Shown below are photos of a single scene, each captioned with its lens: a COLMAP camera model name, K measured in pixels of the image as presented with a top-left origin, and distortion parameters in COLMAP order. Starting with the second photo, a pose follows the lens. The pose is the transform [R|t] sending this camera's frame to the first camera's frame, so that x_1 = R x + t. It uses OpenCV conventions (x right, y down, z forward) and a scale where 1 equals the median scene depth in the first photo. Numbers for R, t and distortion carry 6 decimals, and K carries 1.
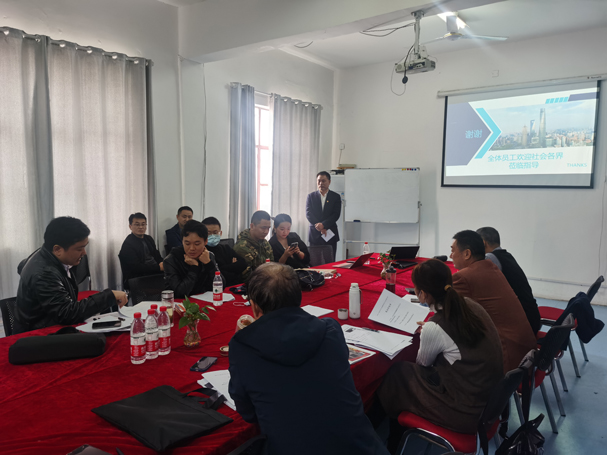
lens RADIAL K [[456.2, 0, 303.5], [0, 456.2, 227.5], [0, 0, 1]] dist [0.005104, -0.004194]
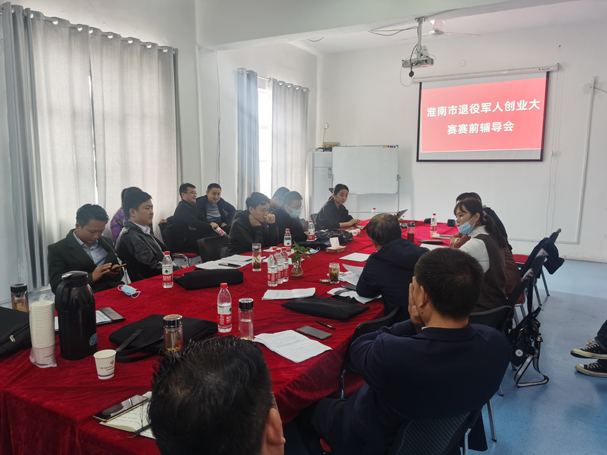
lens RADIAL K [[459.9, 0, 303.5], [0, 459.9, 227.5], [0, 0, 1]] dist [0.006281, 0.008474]
pose [[0.991704, -0.027896, 0.125480, -0.169381], [0.022011, 0.998603, 0.048044, 0.019003], [-0.126645, -0.044884, 0.990932, -0.157605]]
